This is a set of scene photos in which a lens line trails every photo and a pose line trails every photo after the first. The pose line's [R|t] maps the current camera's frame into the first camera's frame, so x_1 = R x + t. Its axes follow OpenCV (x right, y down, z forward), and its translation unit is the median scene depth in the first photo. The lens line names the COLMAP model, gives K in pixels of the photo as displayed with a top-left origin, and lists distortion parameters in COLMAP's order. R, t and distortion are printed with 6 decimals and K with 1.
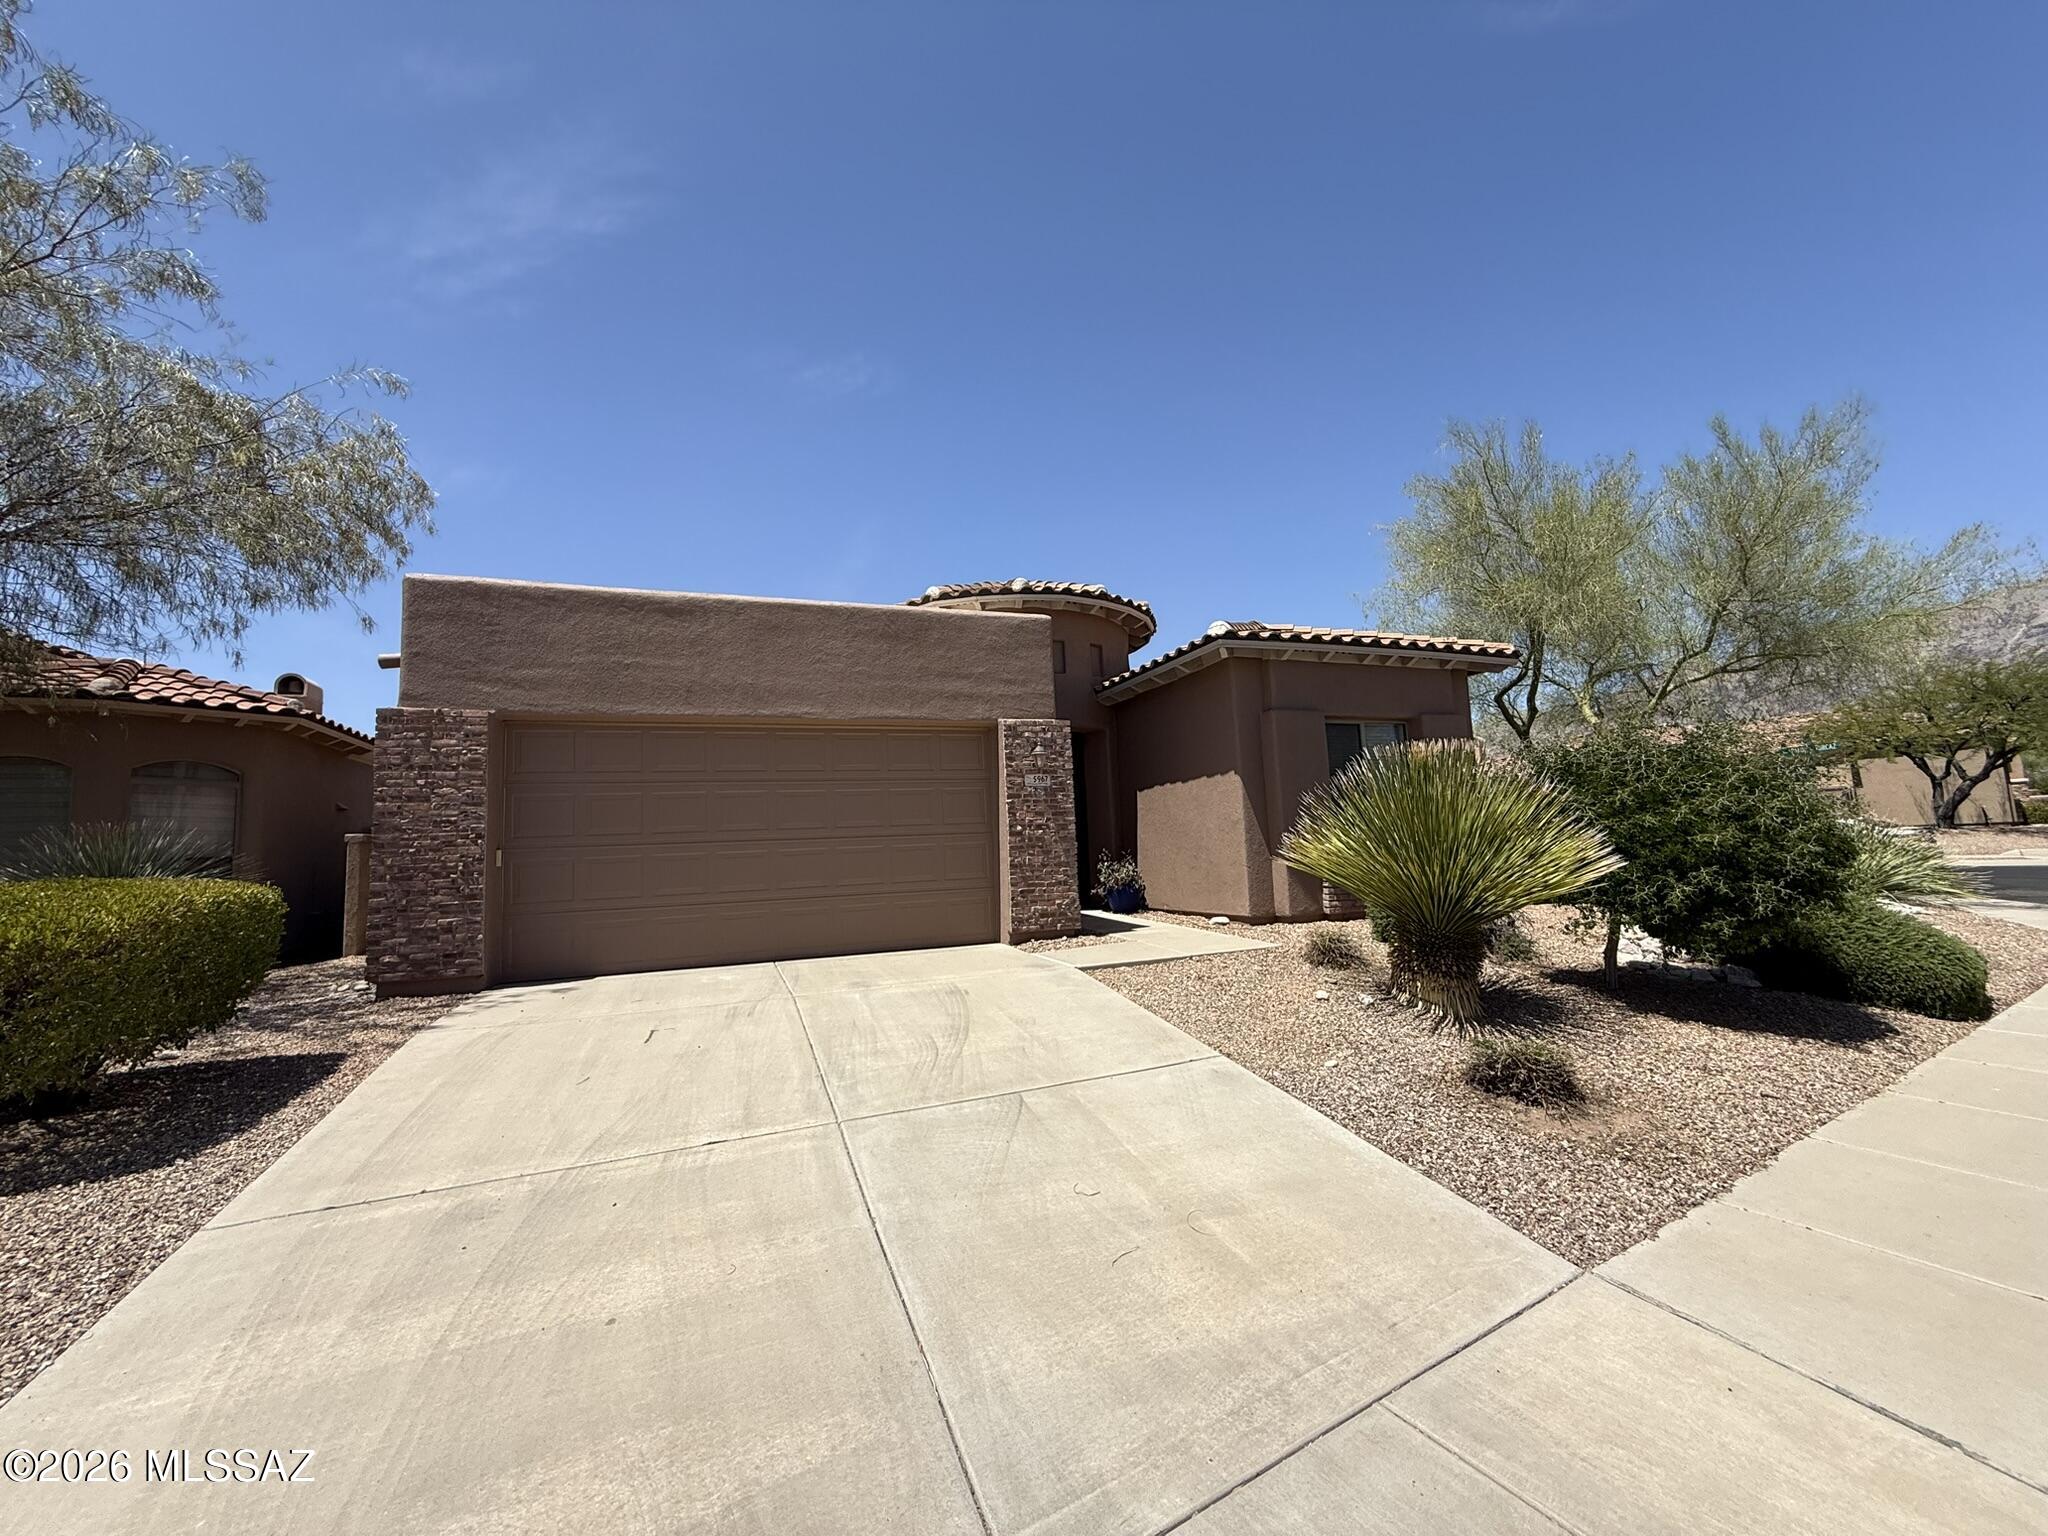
lens RADIAL K [[807.2, 0, 1024.0], [0, 807.2, 768.0], [0, 0, 1]] dist [-0.000292, -0.000172]
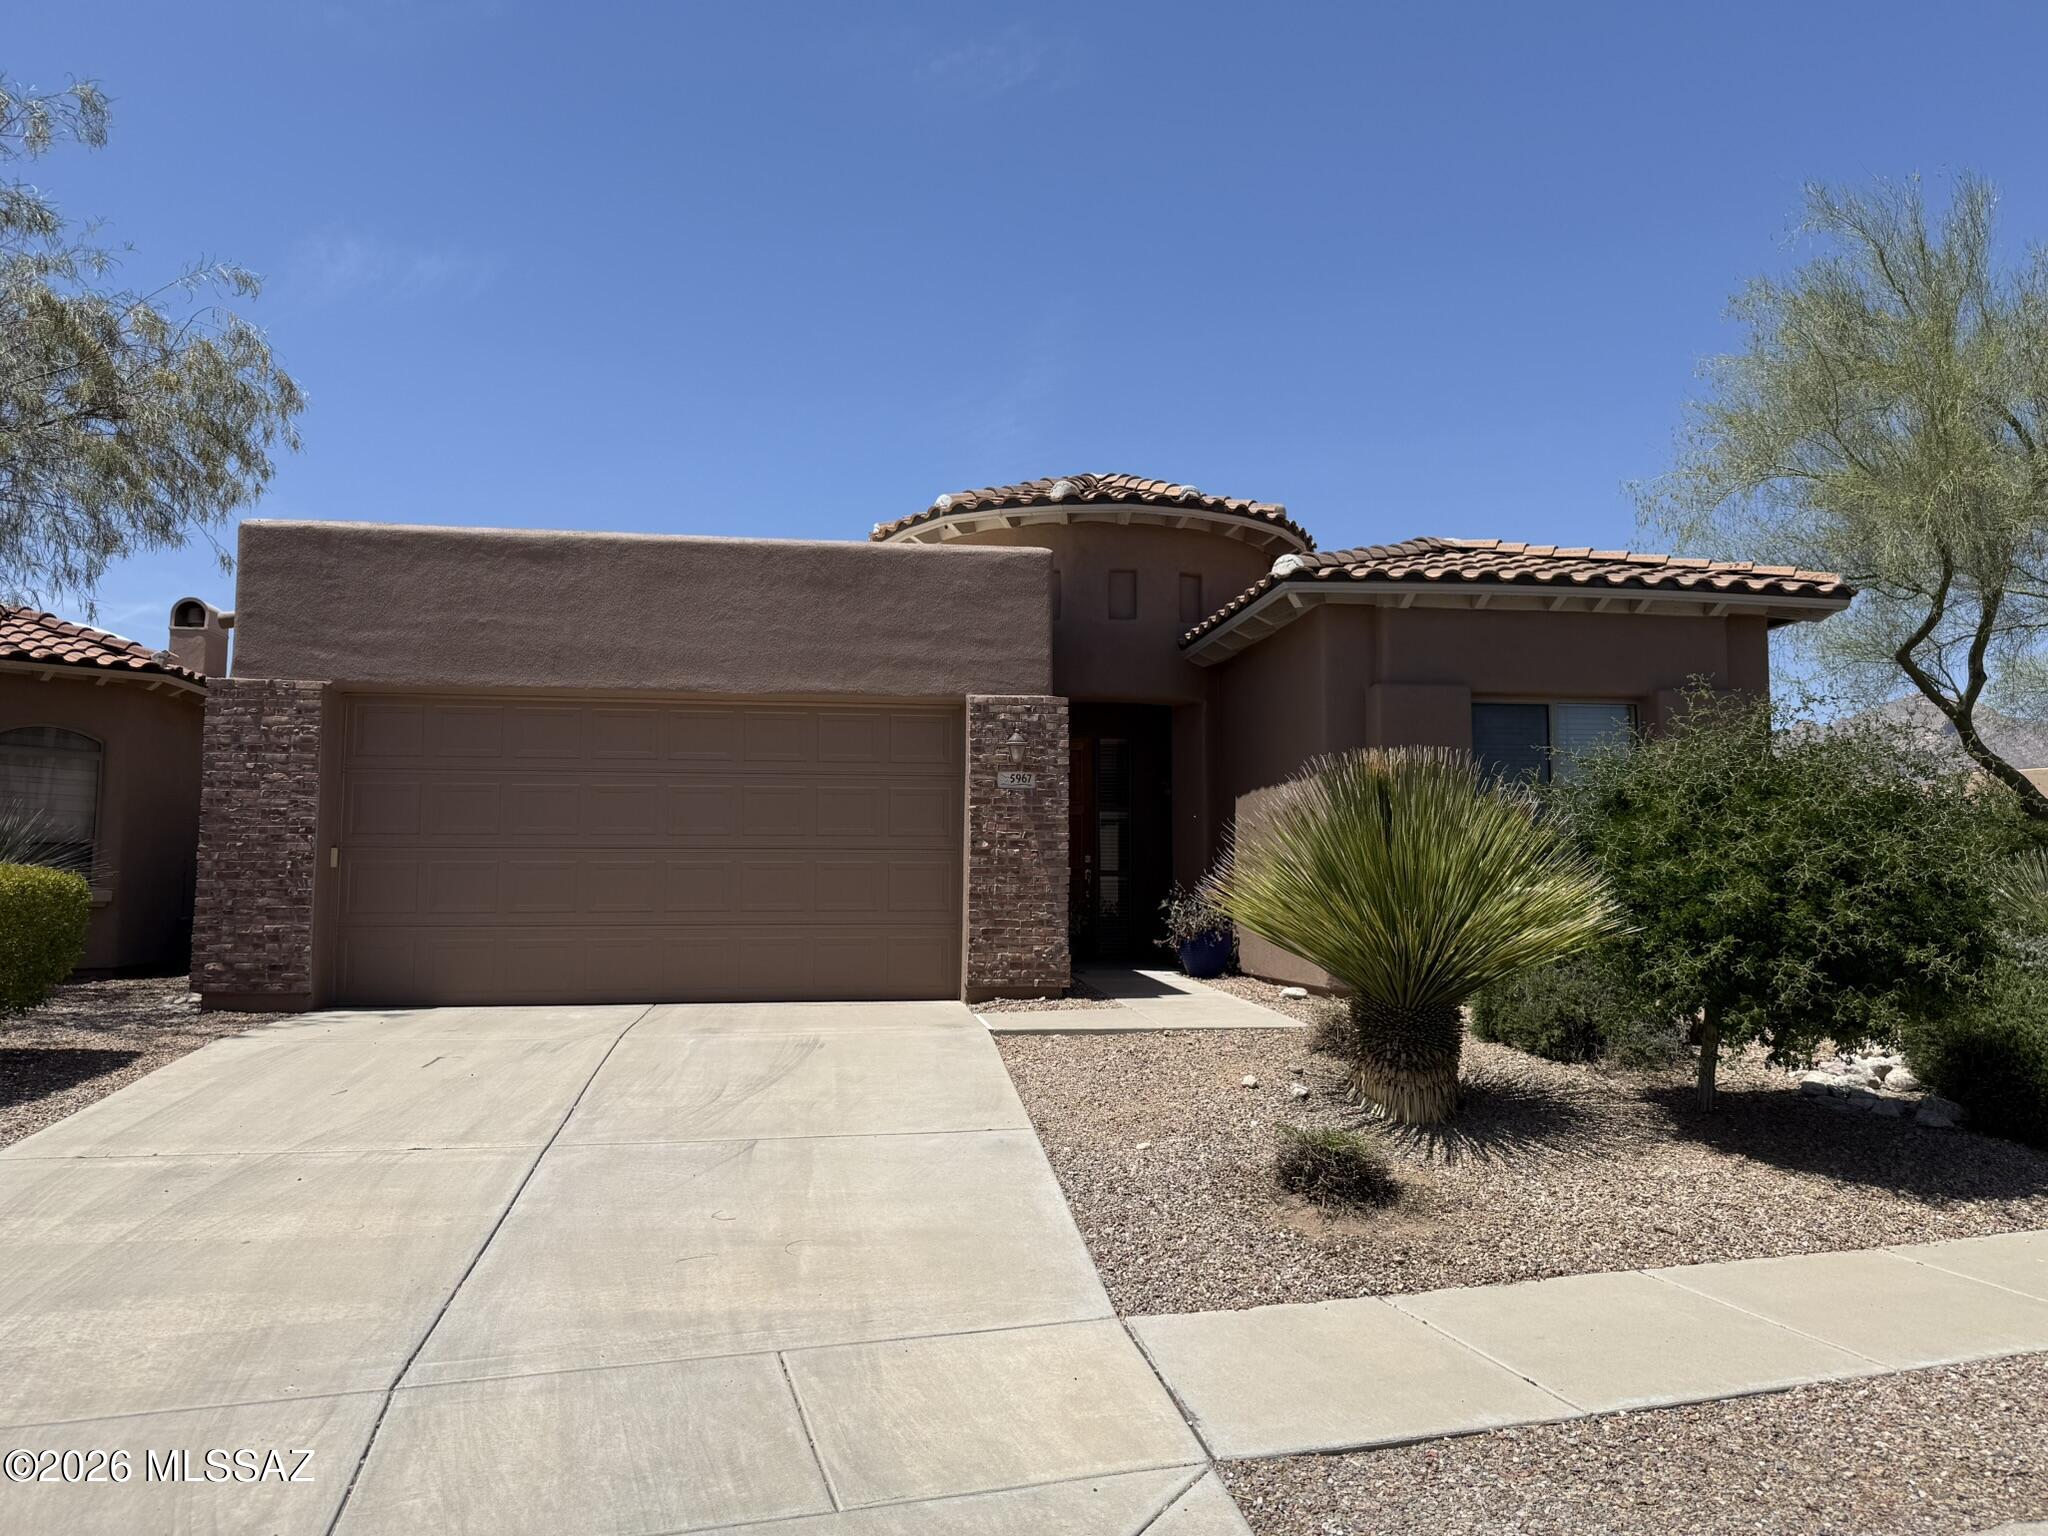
lens RADIAL K [[1406.0, 0, 1024.0], [0, 1406.0, 768.0], [0, 0, 1]] dist [0.100980, -0.148458]
pose [[0.973054, 0.026727, -0.229021, 0.317162], [-0.021310, 0.999432, 0.026095, -0.028853], [0.229589, -0.020512, 0.973072, -0.230247]]
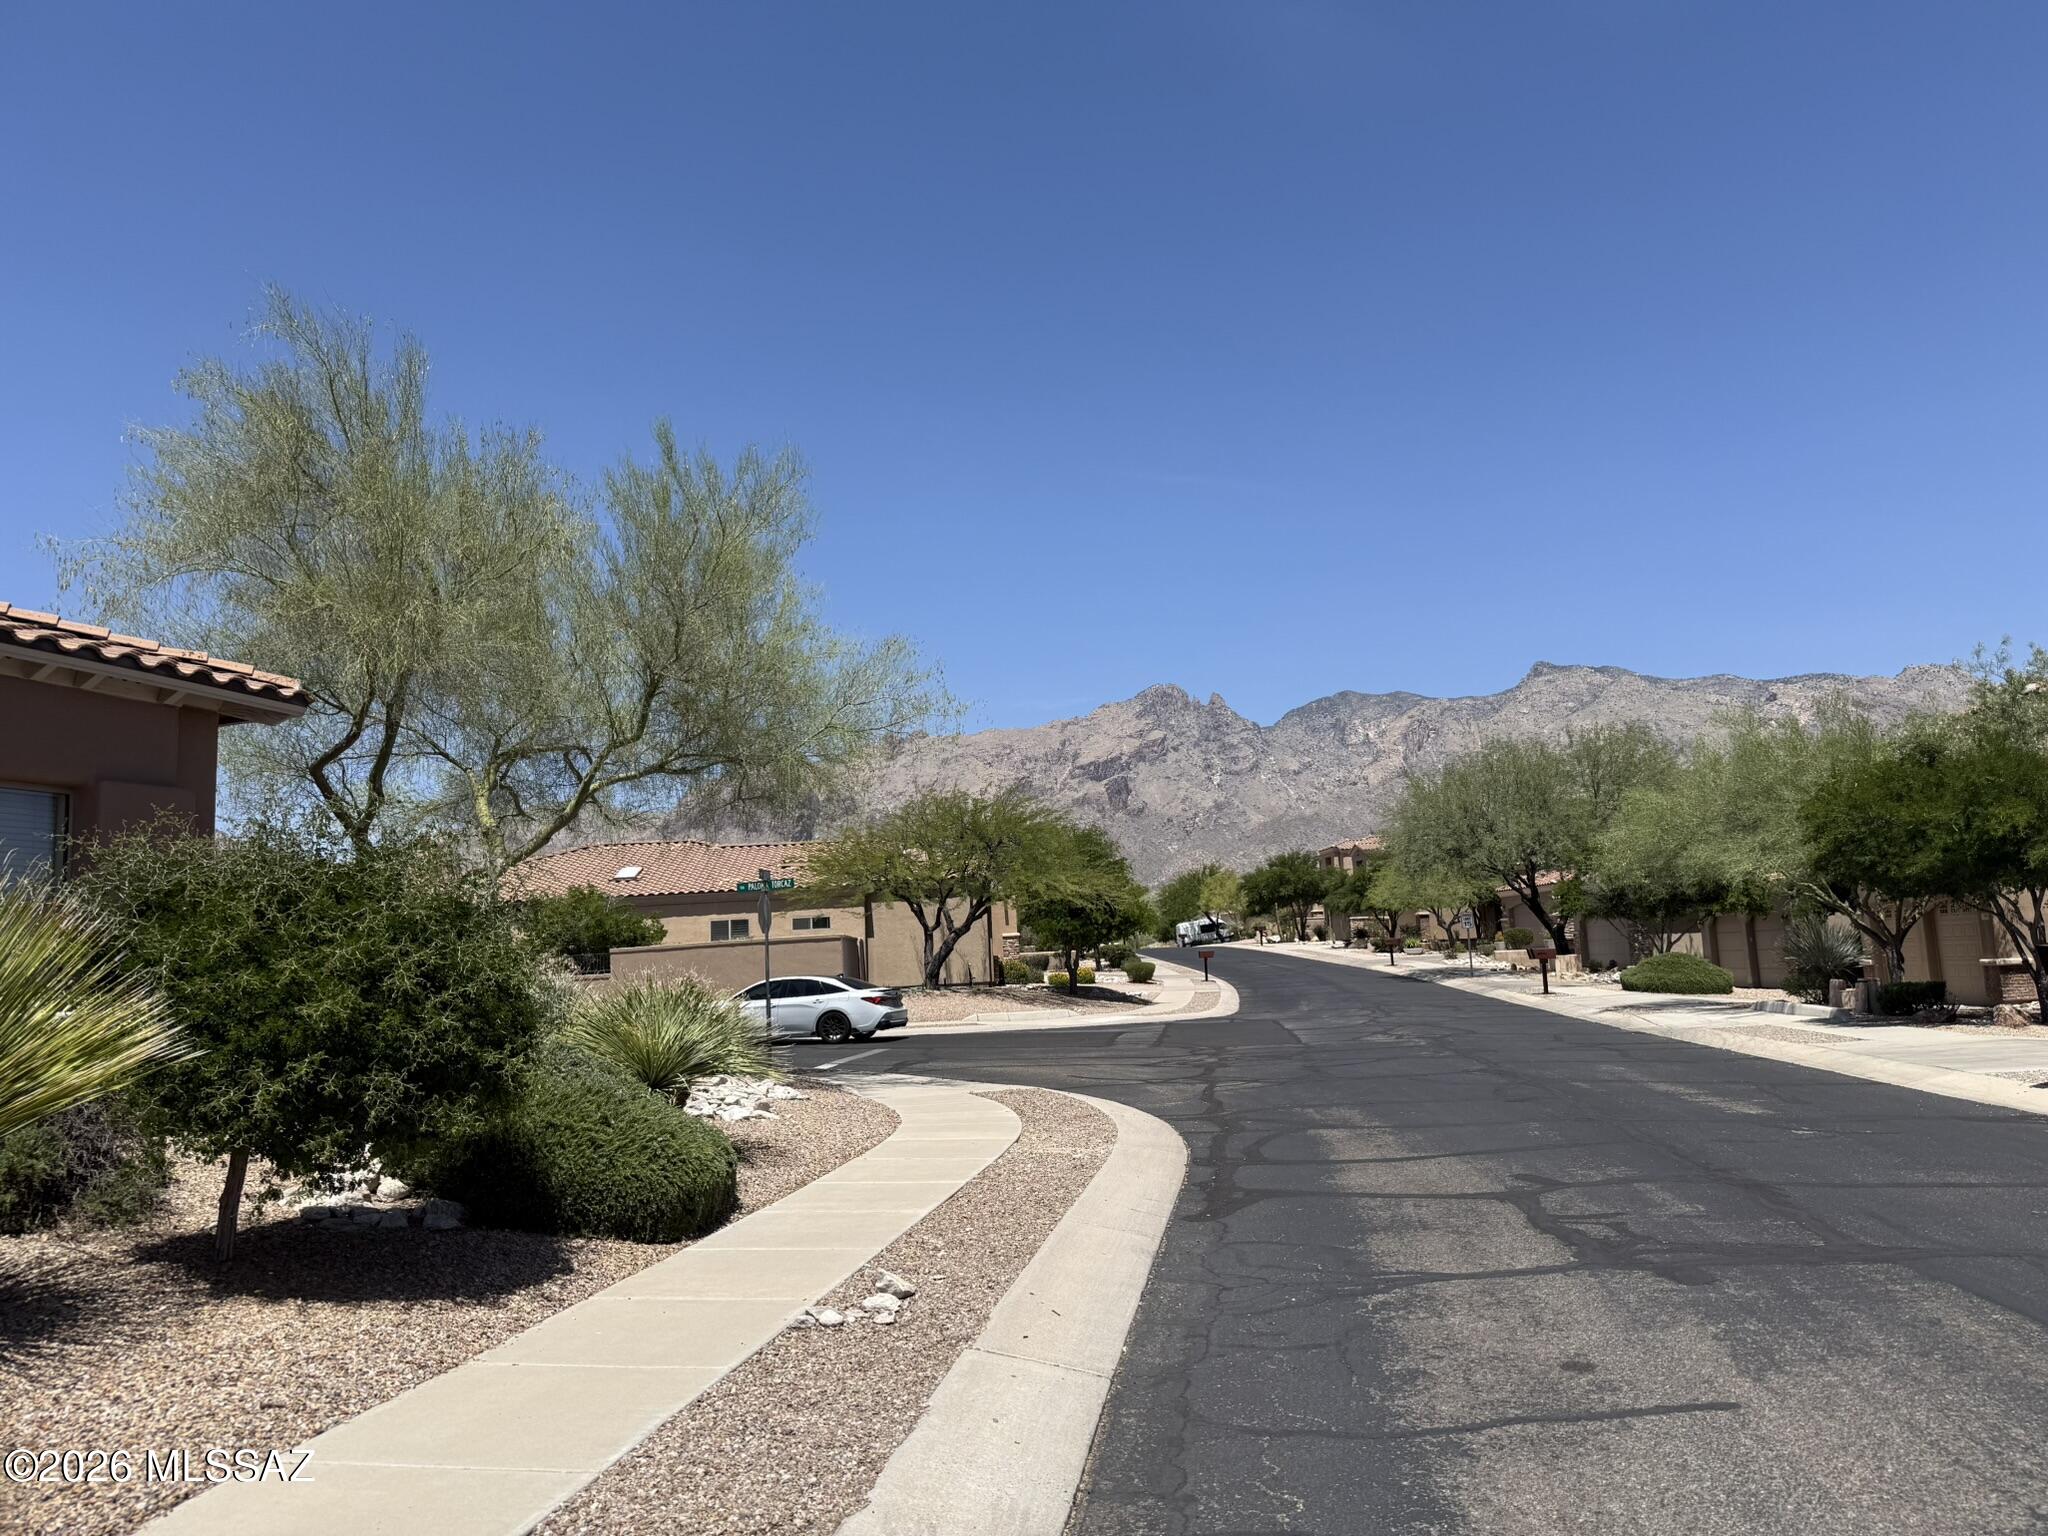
lens RADIAL K [[1431.1, 0, 1024.0], [0, 1431.1, 768.0], [0, 0, 1]] dist [-0.001021, -0.019394]
pose [[0.641722, 0.118060, 0.757796, 0.189337], [-0.059102, 0.992755, -0.104616, -0.012343], [-0.764657, 0.022347, 0.644050, -0.114467]]
